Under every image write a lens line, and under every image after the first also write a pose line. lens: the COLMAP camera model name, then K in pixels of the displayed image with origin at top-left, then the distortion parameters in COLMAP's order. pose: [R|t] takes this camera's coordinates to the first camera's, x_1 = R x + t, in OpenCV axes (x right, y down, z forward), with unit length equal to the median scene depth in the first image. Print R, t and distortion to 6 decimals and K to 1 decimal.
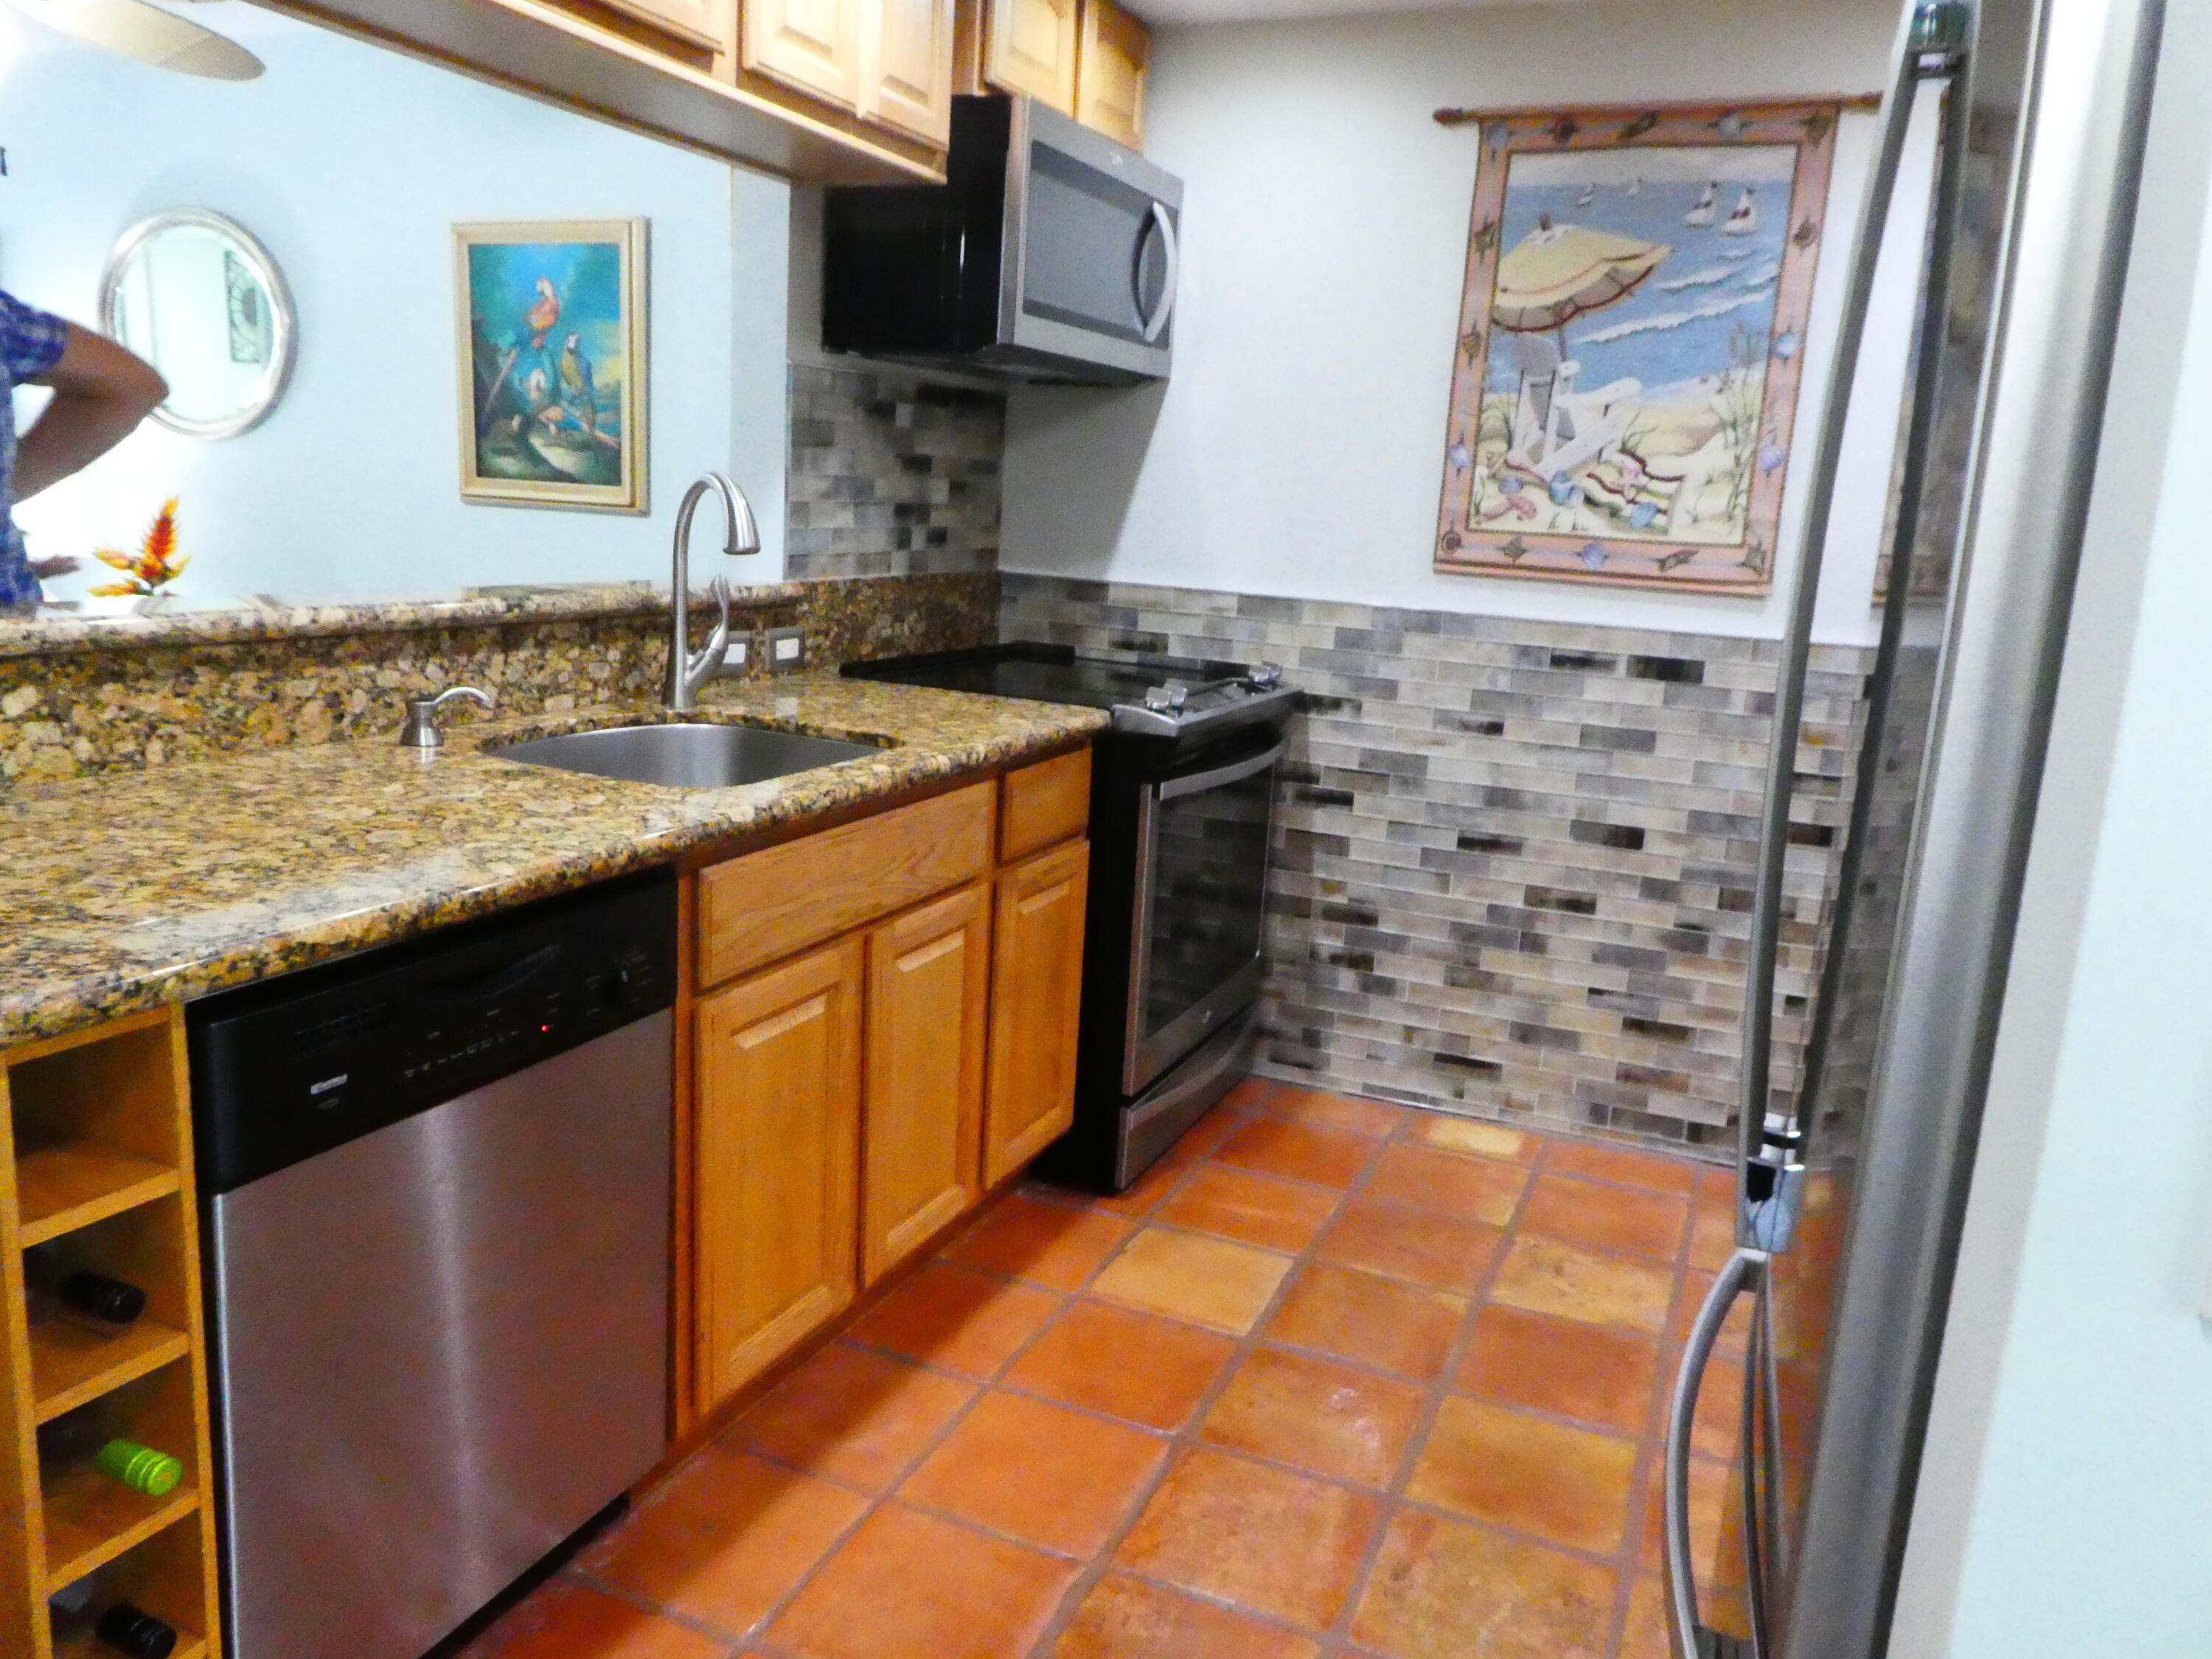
lens RADIAL K [[1638.1, 0, 1110.8], [0, 1638.1, 841.3], [0, 0, 1]] dist [-0.017954, 0.015574]
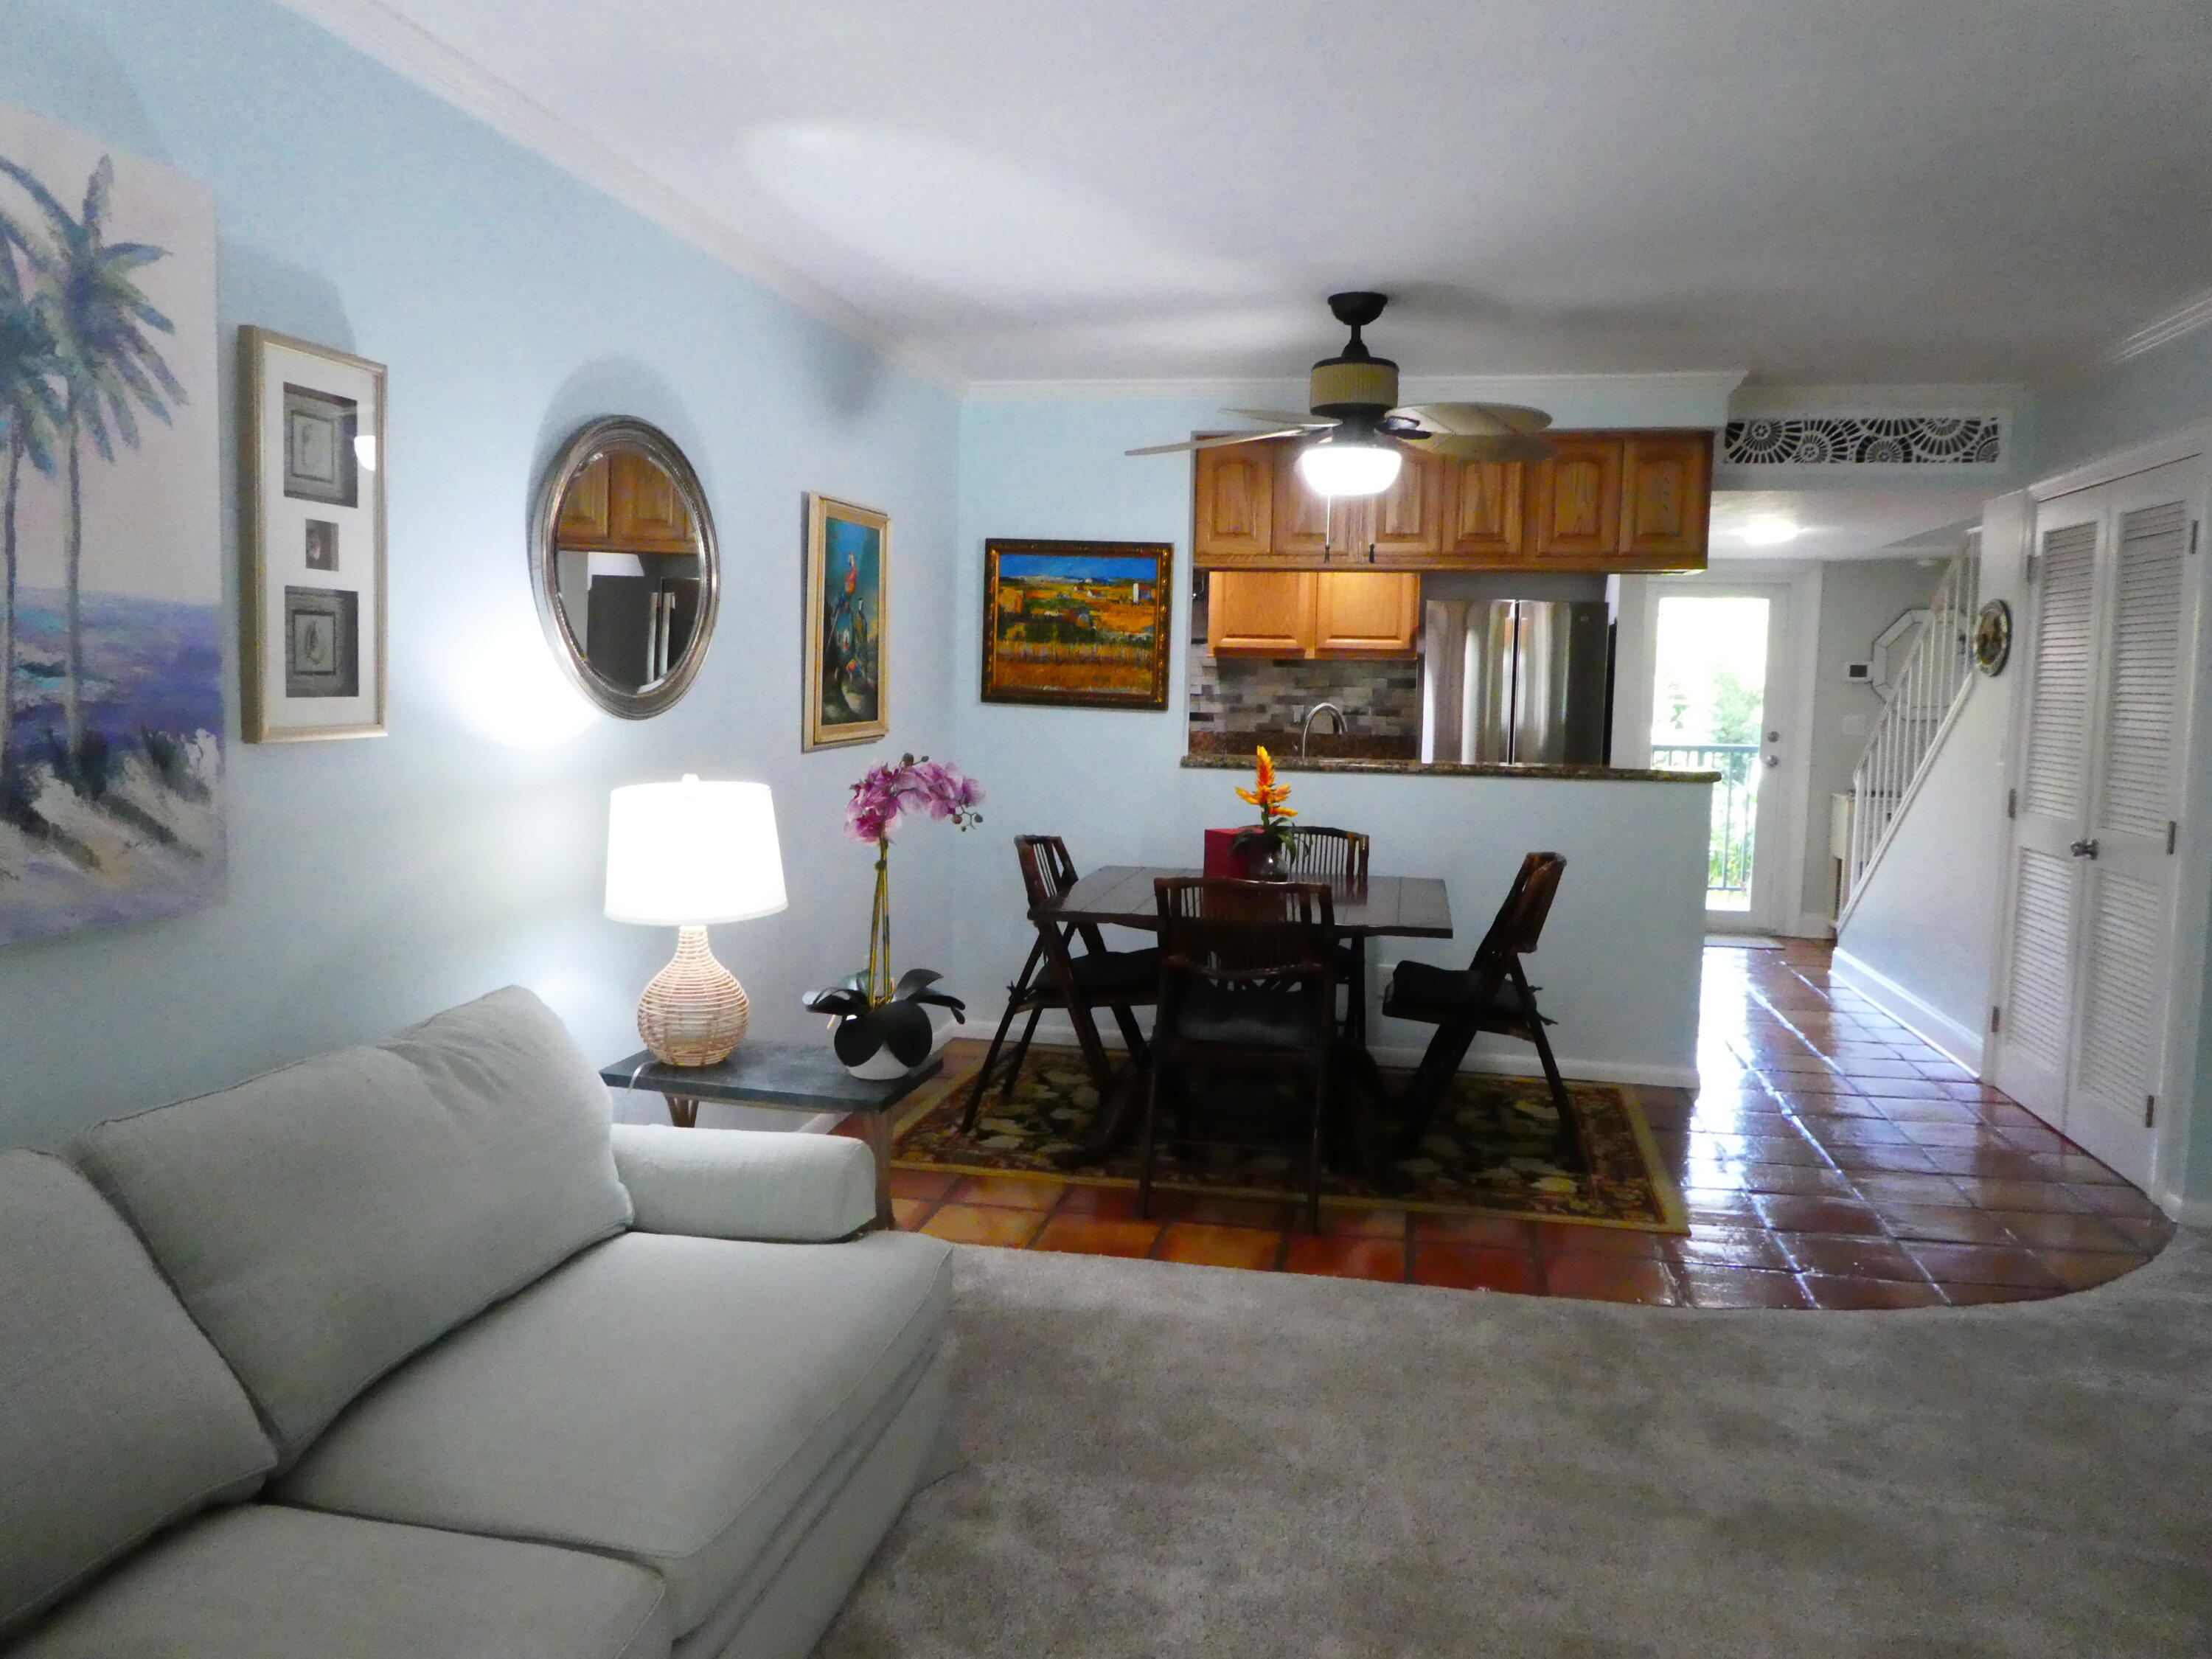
lens RADIAL K [[1638.1, 0, 1106.0], [0, 1638.1, 824.4], [0, 0, 1]] dist [-0.017954, 0.015574]
pose [[-0.186553, -0.162623, 0.968892, -1.524900], [0.173944, 0.965157, 0.195488, -0.350115], [-0.966924, 0.205001, -0.151766, 1.032375]]
